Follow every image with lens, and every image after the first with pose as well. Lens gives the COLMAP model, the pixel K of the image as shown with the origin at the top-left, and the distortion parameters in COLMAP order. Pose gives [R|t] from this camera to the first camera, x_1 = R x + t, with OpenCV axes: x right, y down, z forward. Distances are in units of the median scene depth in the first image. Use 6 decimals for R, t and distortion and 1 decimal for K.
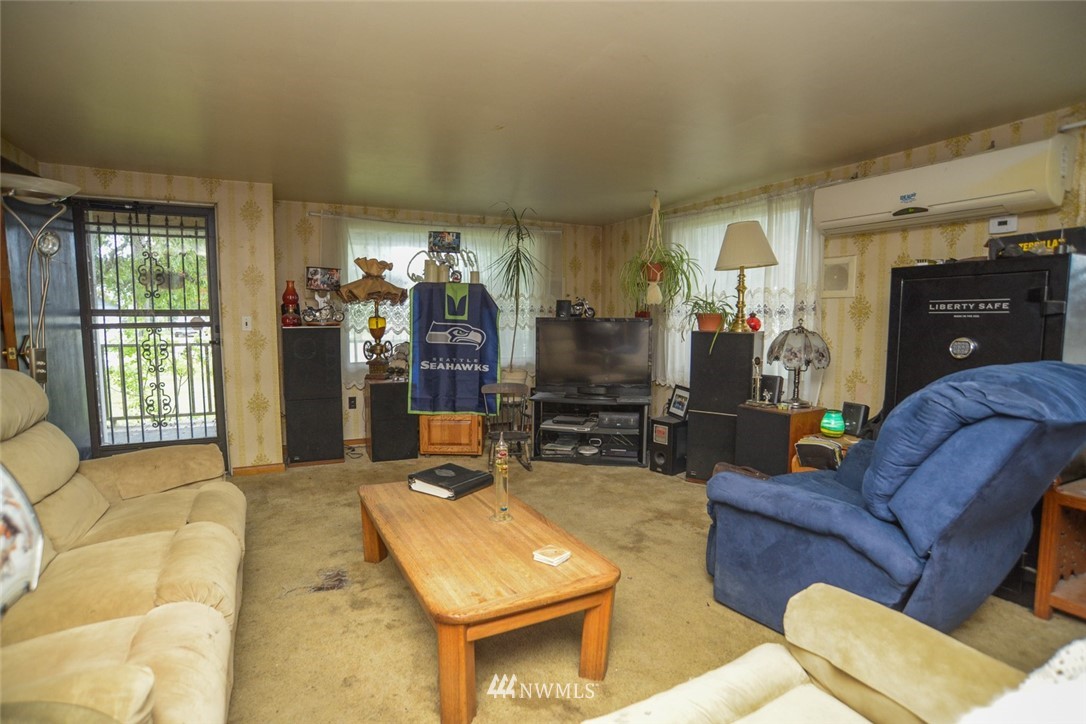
lens RADIAL K [[555.8, 0, 541.8], [0, 555.8, 369.7], [0, 0, 1]] dist [-0.102013, 0.052837]
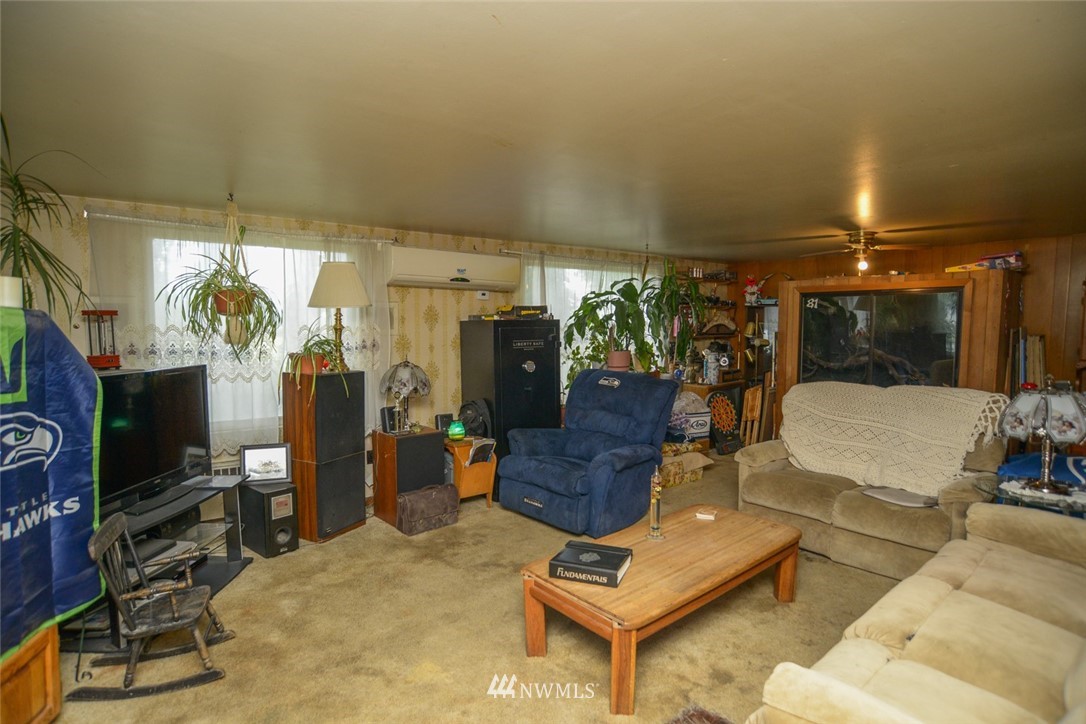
lens RADIAL K [[555.8, 0, 541.8], [0, 555.8, 369.7], [0, 0, 1]] dist [-0.102013, 0.052837]
pose [[-0.210712, -0.076991, 0.974512, -0.782433], [0.094949, 0.990568, 0.098789, -0.155086], [-0.972926, 0.113345, -0.201414, 0.974236]]
